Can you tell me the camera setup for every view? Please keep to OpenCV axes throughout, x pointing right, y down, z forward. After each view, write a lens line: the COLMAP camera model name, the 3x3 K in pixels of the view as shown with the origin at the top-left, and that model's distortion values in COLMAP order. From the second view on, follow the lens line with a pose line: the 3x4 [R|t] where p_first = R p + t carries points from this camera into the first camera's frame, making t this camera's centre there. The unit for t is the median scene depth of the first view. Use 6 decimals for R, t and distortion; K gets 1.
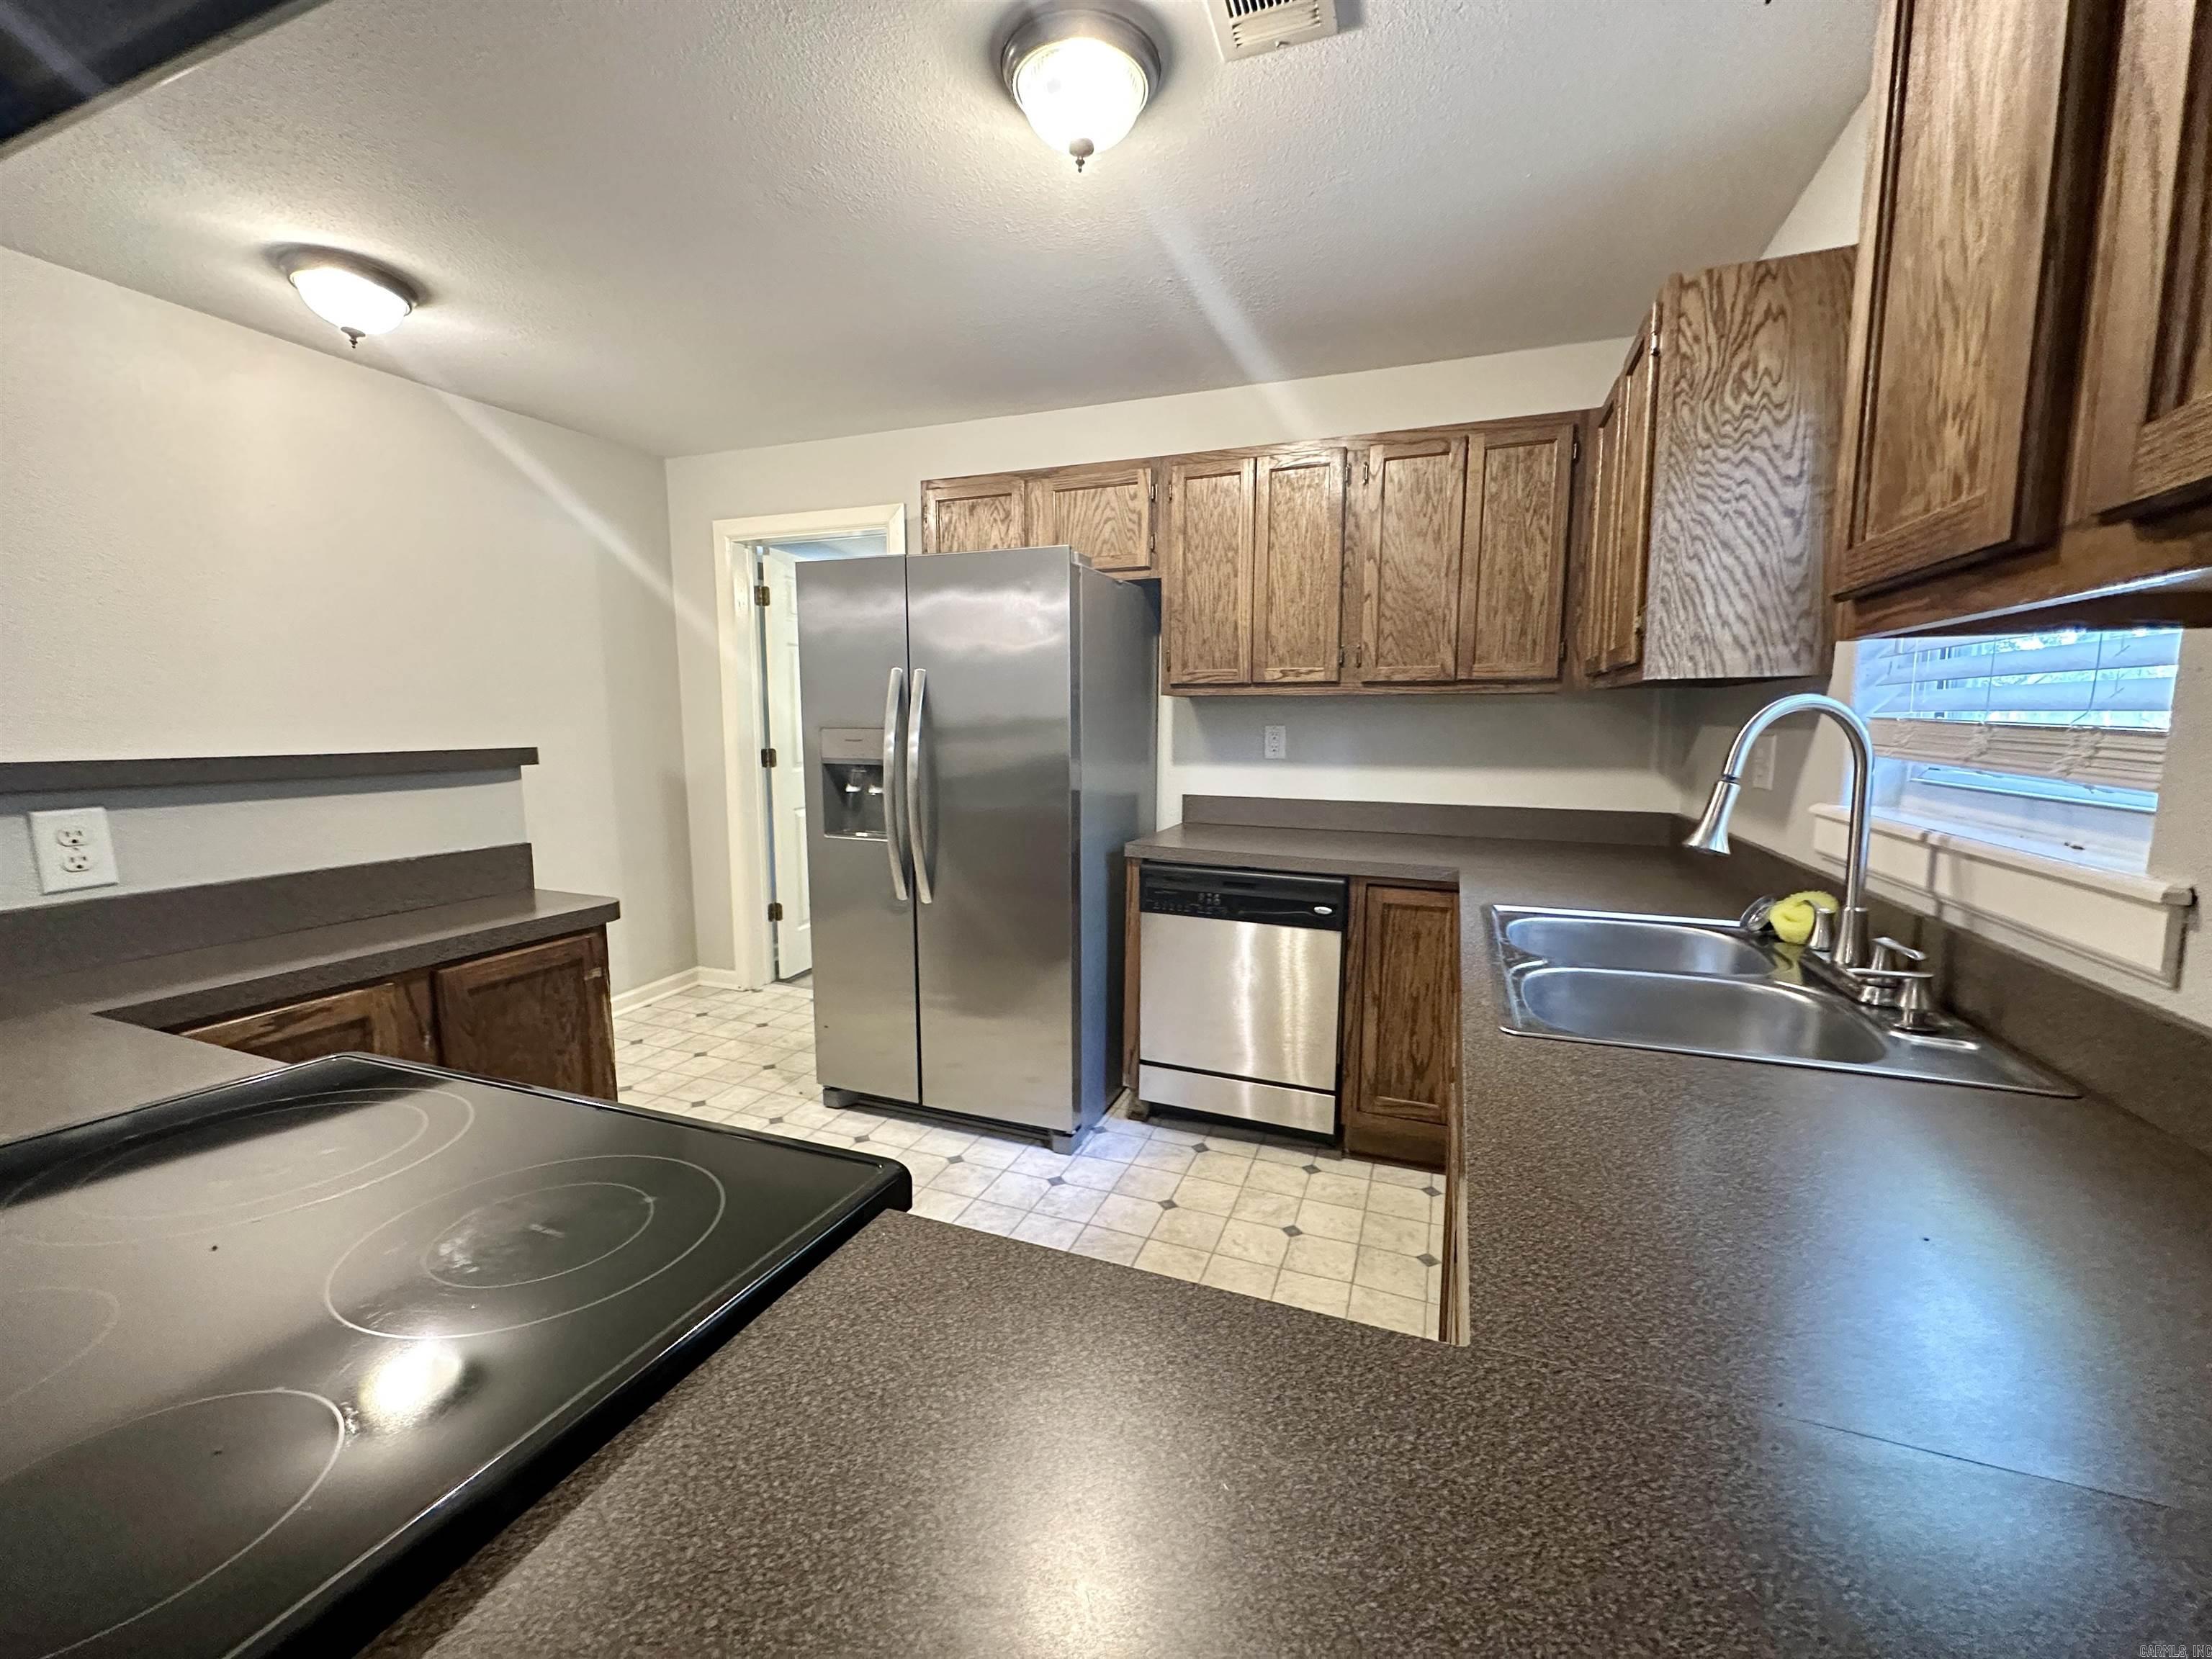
lens RADIAL K [[883.3, 0, 1106.0], [0, 883.3, 829.5], [0, 0, 1]] dist [0.000374, -0.000090]
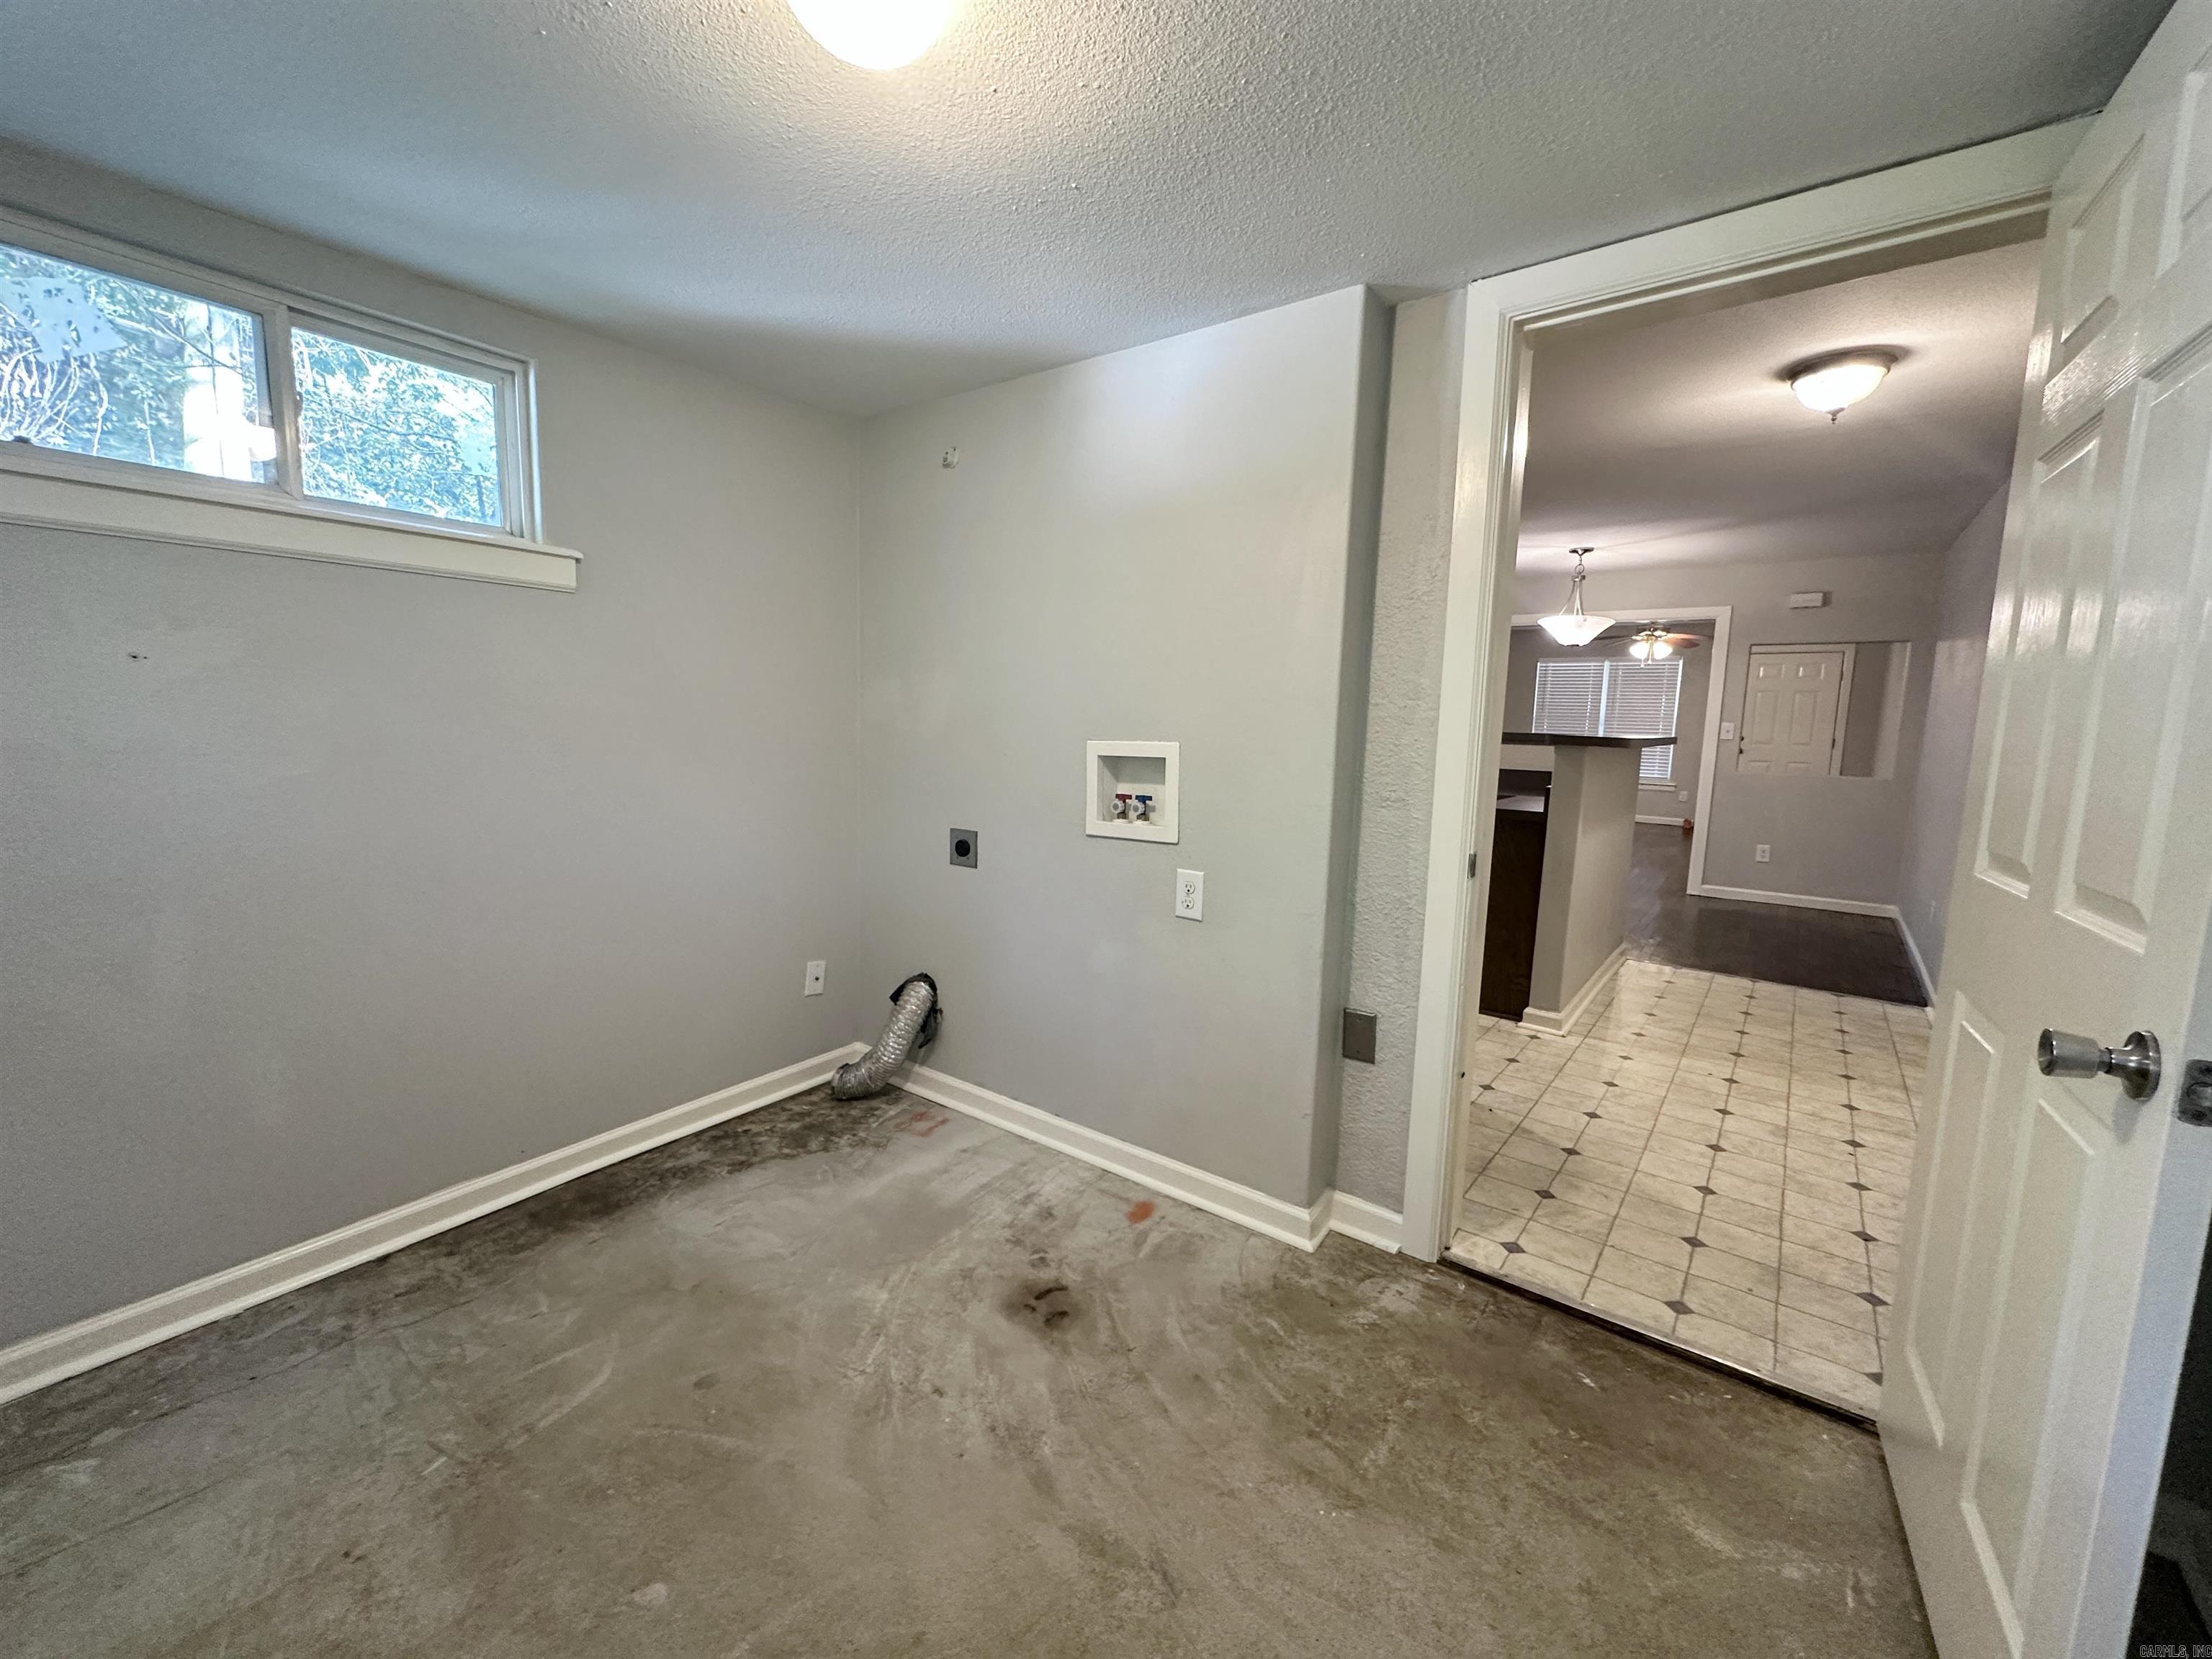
lens RADIAL K [[883.3, 0, 1106.0], [0, 883.3, 829.5], [0, 0, 1]] dist [0.000374, -0.000090]
pose [[-0.955028, -0.068799, 0.288424, -0.236798], [0.003634, 0.969921, 0.243394, -0.260030], [-0.296494, 0.233496, -0.926051, 2.235363]]
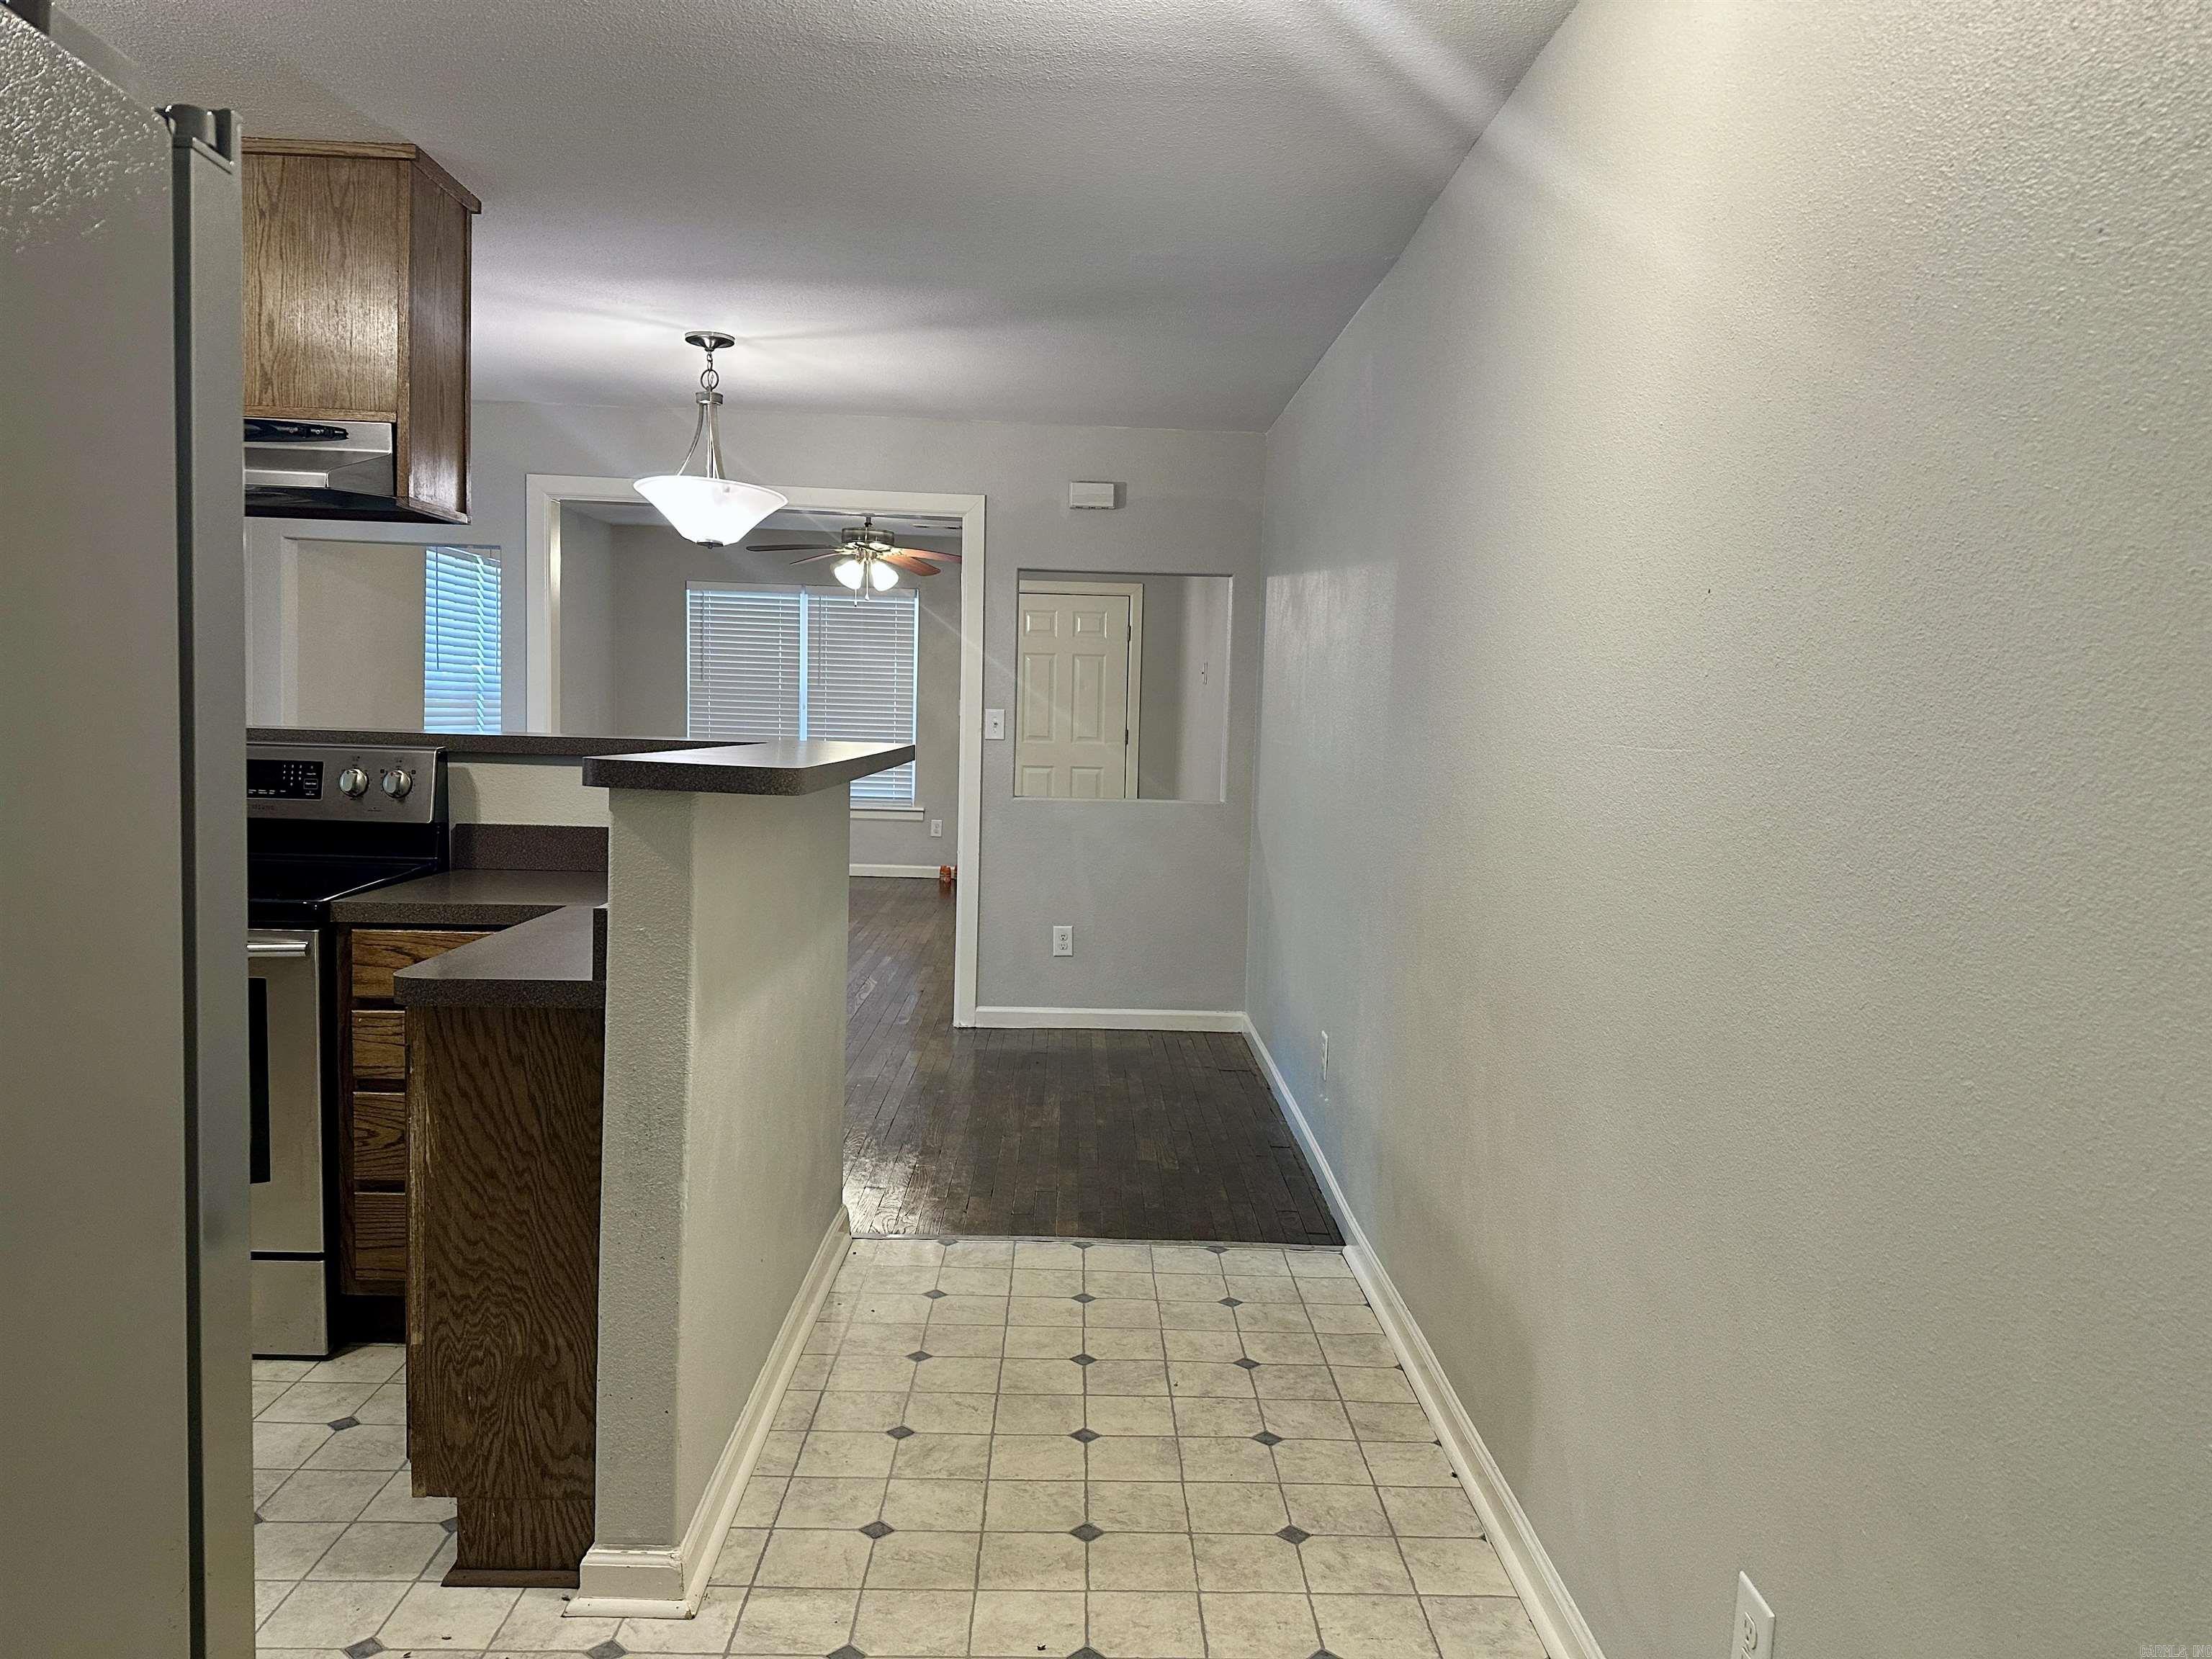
lens RADIAL K [[1531.7, 0, 1105.2], [0, 1531.7, 824.4], [0, 0, 1]] dist [0.168938, -0.325453]
pose [[-0.924469, -0.005943, -0.381211, -0.423613], [-0.080032, 0.980626, 0.178796, -0.204107], [0.372762, 0.195801, -0.907034, 1.600160]]
